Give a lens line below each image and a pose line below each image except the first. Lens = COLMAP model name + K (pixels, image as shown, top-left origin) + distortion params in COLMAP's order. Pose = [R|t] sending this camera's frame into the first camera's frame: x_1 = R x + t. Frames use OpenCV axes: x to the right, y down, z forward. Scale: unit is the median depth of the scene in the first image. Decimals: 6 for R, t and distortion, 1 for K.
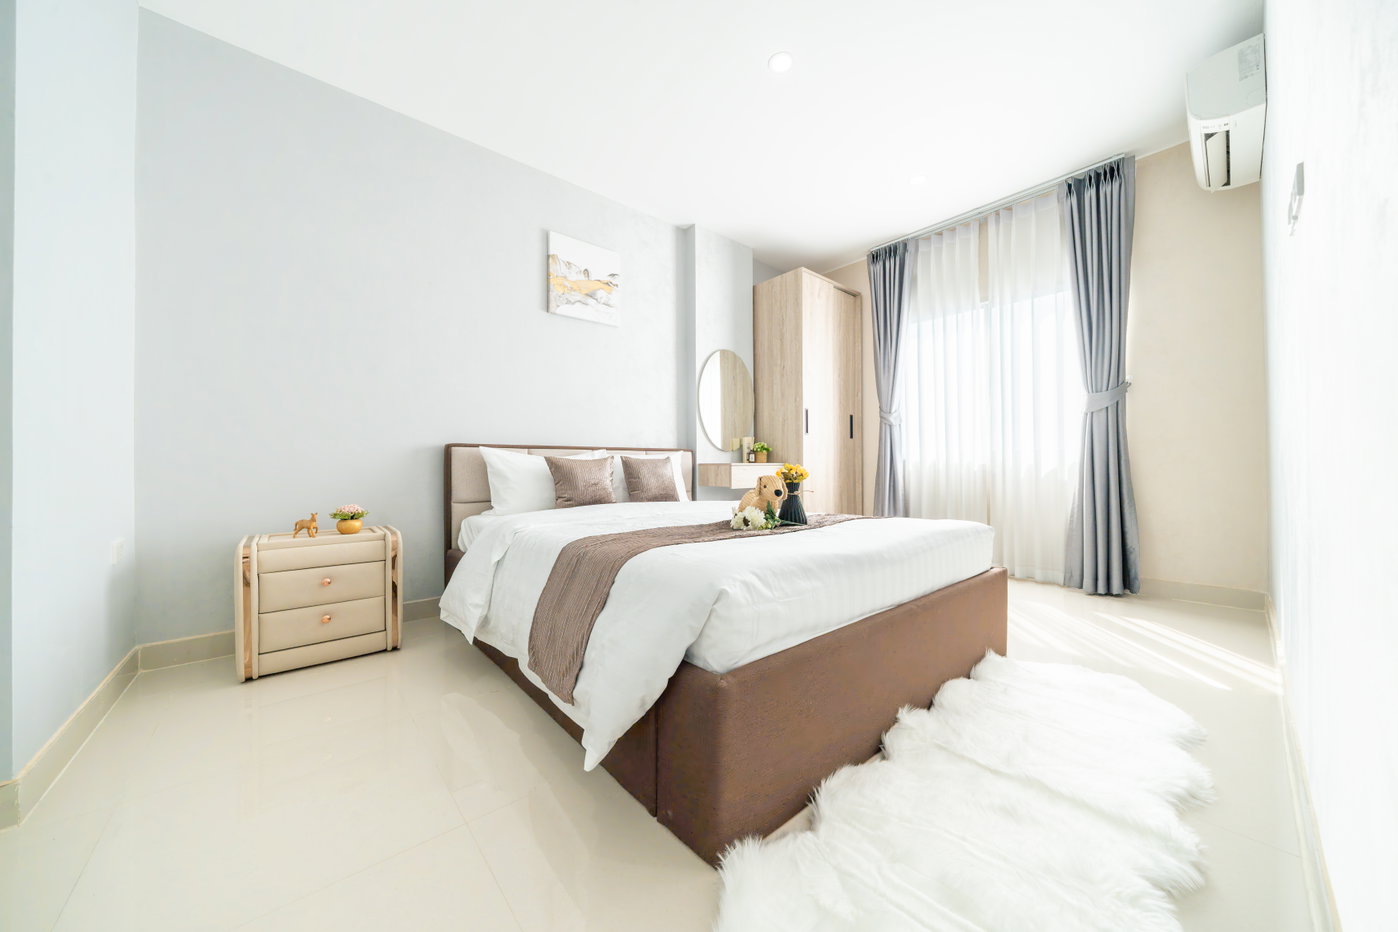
lens RADIAL K [[480.1, 0, 697.4], [0, 480.1, 465.5], [0, 0, 1]] dist [-0.005520, -0.000099]
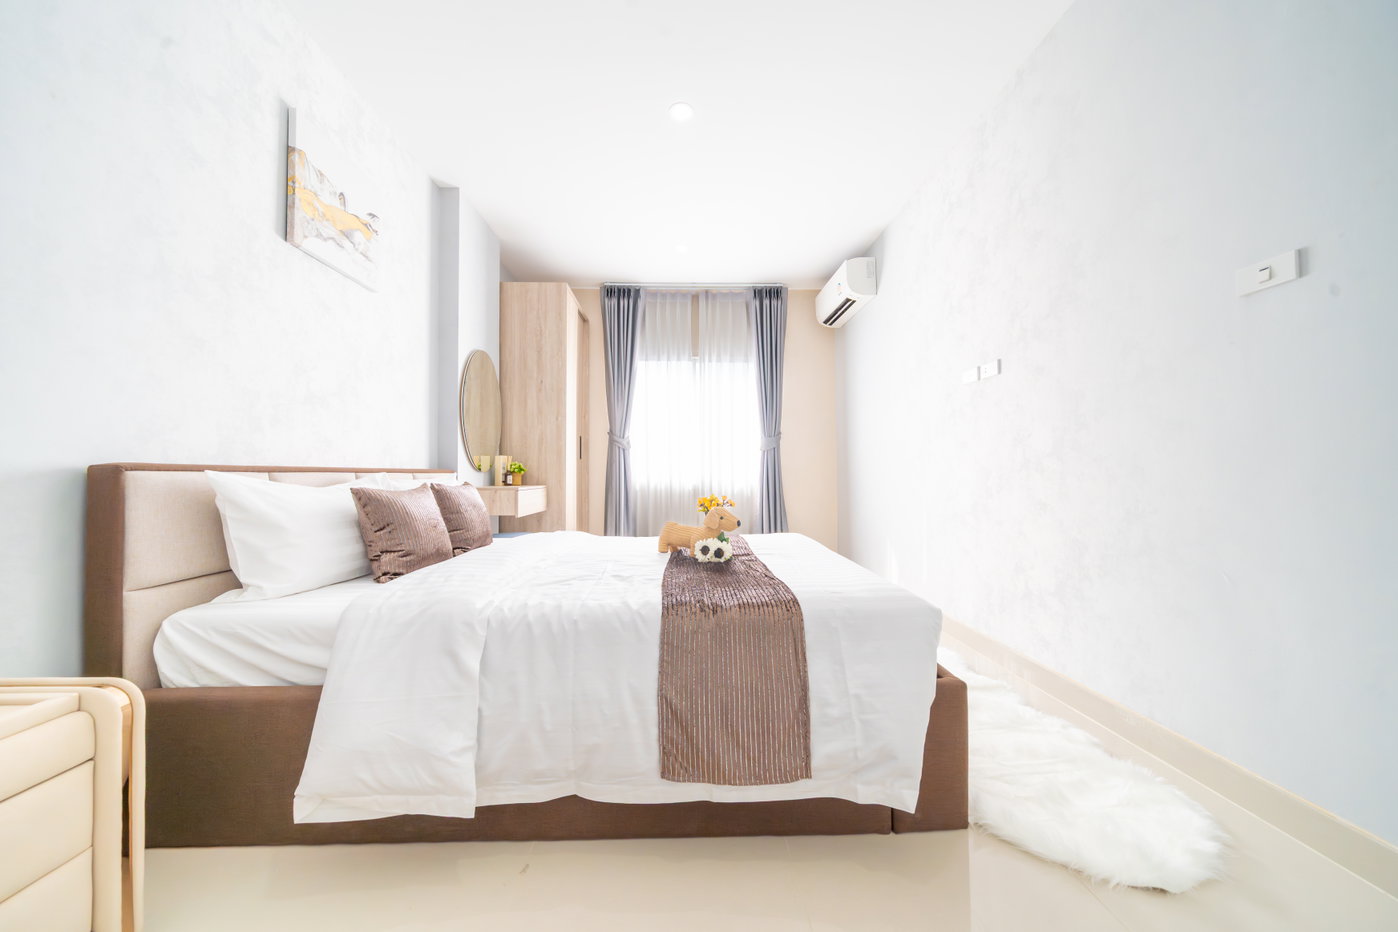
lens RADIAL K [[480.1, 0, 697.4], [0, 480.1, 465.5], [0, 0, 1]] dist [-0.005520, -0.000099]
pose [[0.624878, 0.018608, 0.780500, -0.419683], [-0.002773, 0.999763, -0.021616, -0.028359], [-0.780717, 0.011343, 0.624782, 0.221692]]
